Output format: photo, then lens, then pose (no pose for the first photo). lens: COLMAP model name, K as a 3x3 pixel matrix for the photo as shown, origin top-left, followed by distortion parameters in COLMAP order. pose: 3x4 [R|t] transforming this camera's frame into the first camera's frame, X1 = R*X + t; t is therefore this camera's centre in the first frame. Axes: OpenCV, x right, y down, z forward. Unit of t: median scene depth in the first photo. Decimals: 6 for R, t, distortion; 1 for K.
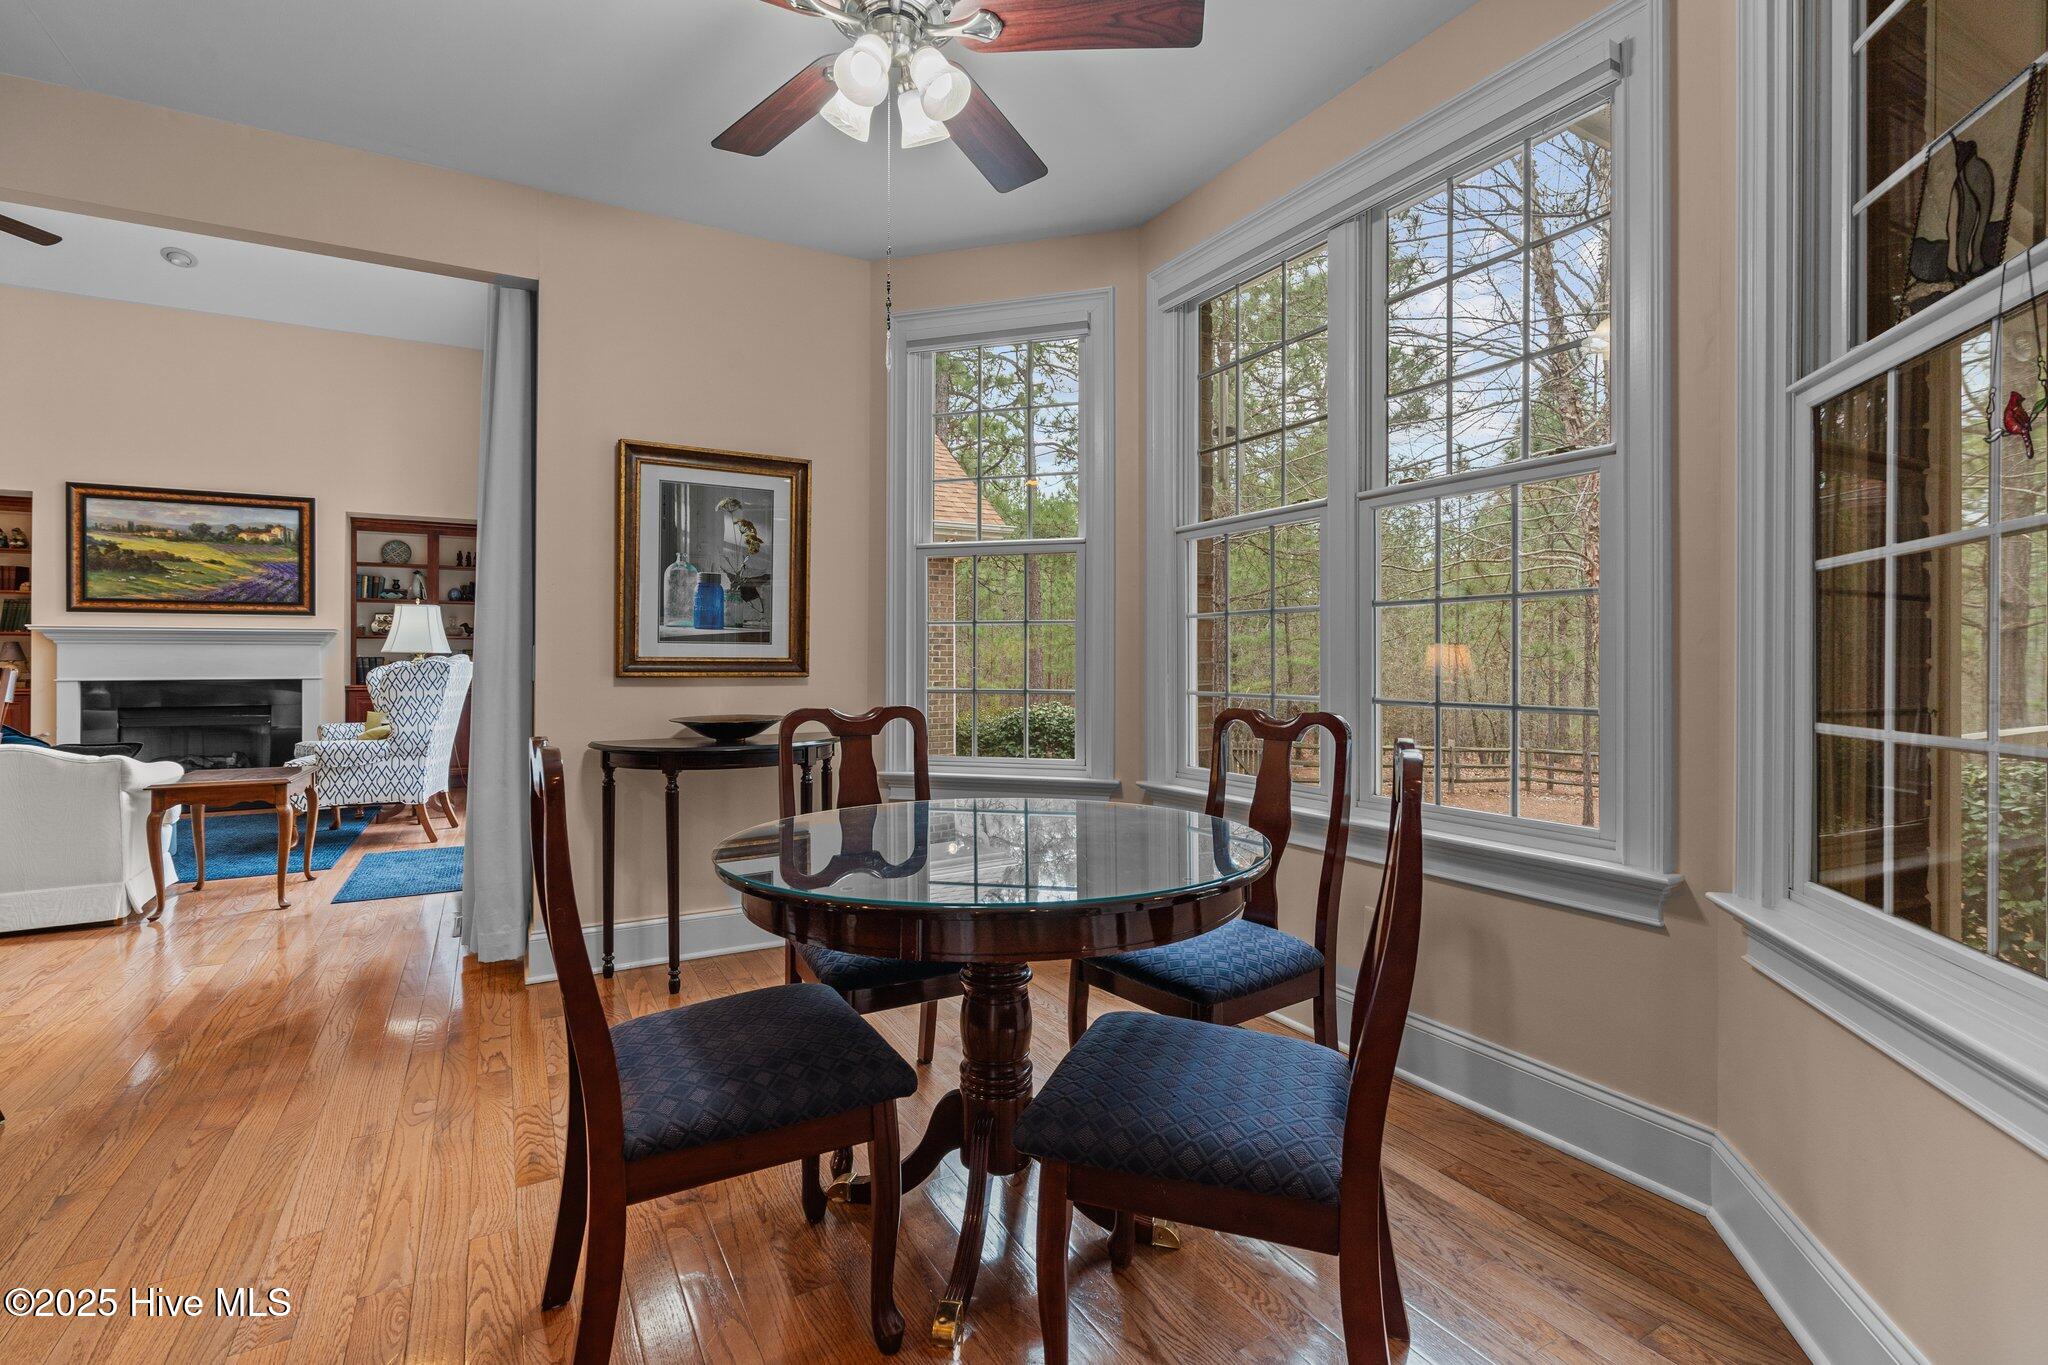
lens RADIAL K [[929.8, 0, 1018.9], [0, 929.8, 657.9], [0, 0, 1]] dist [-0.003913, 0.000883]
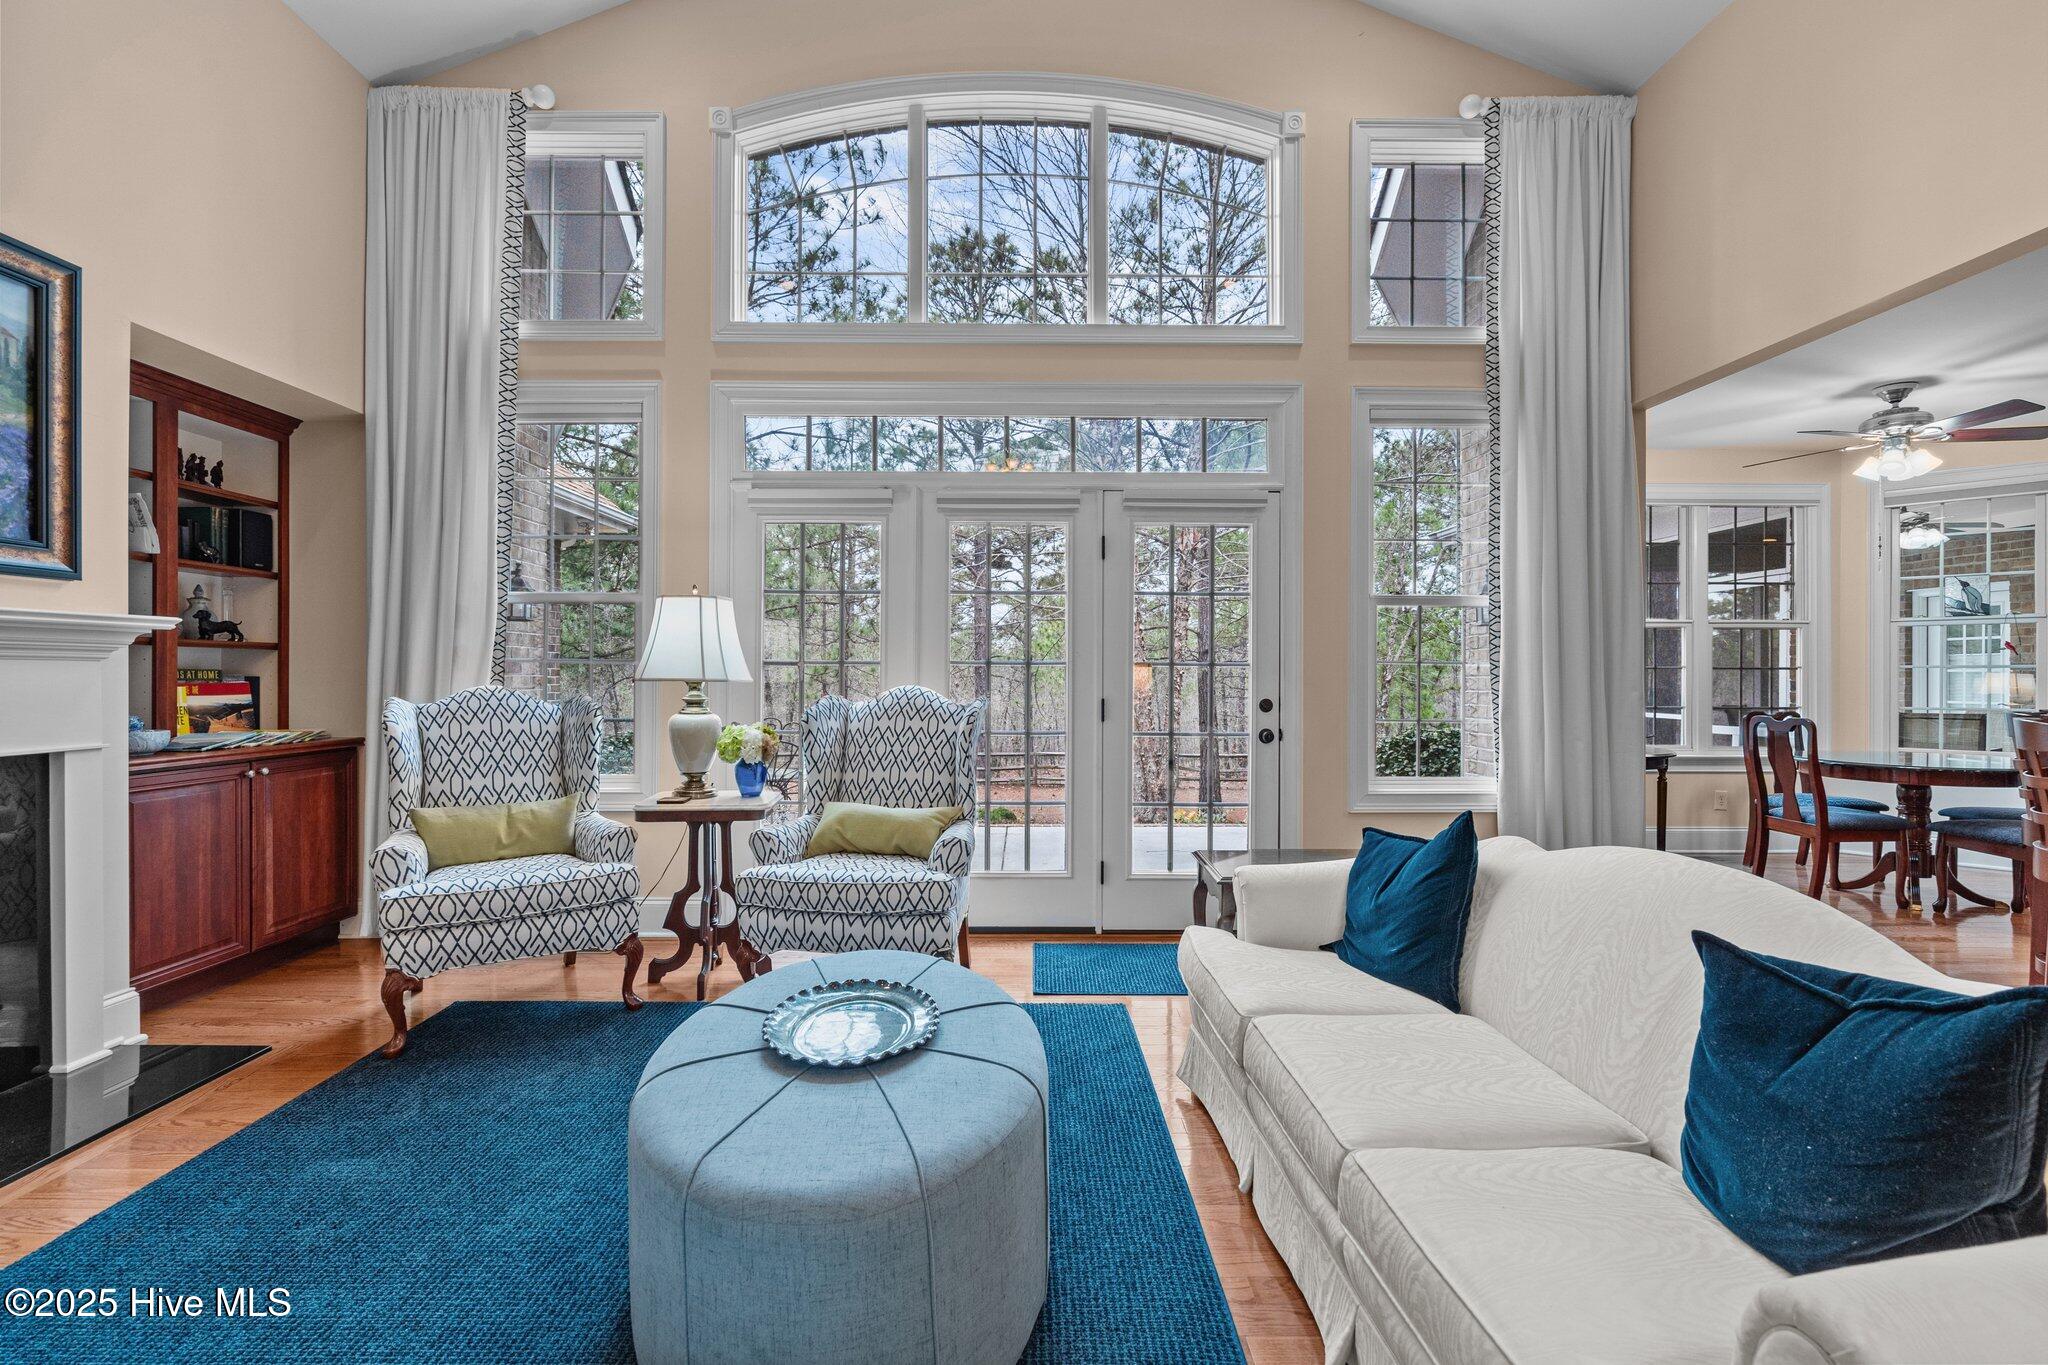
lens RADIAL K [[923.1, 0, 1026.5], [0, 923.1, 673.3], [0, 0, 1]] dist [-0.003928, 0.001047]
pose [[0.483868, 0.001094, 0.875141, -0.949738], [-0.004316, 0.999990, 0.001137, -0.010967], [-0.875131, -0.004327, 0.483868, 0.511503]]
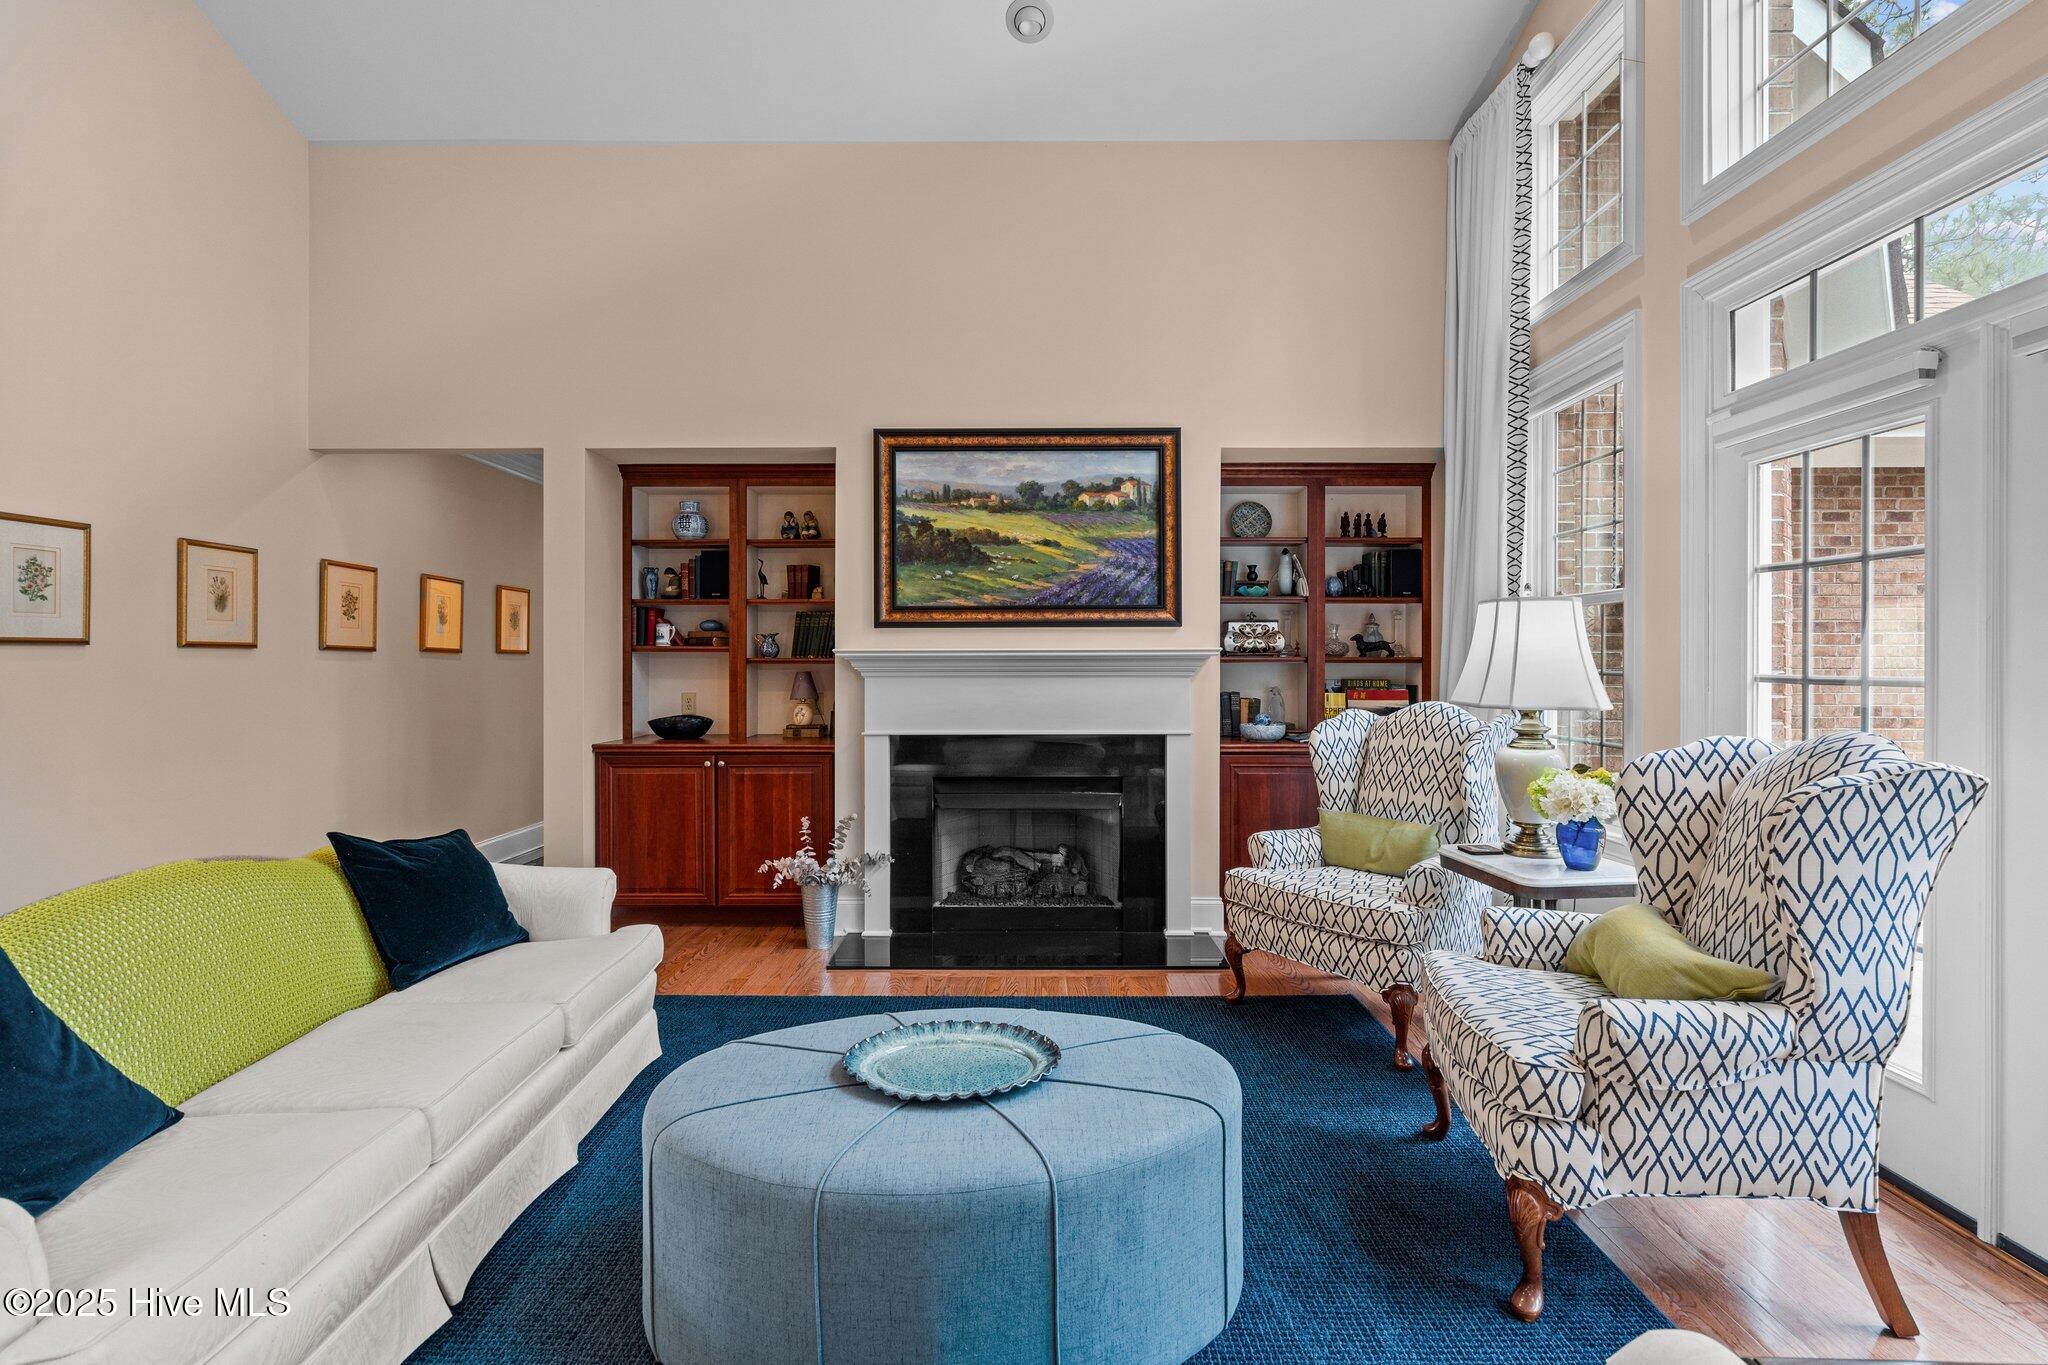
lens RADIAL K [[929.8, 0, 1018.9], [0, 929.8, 657.9], [0, 0, 1]] dist [-0.003913, 0.000883]
pose [[0.868671, -0.002427, -0.495384, -0.587351], [0.001778, 0.999997, -0.001781, -0.026189], [0.495387, 0.000666, 0.868672, 0.459947]]
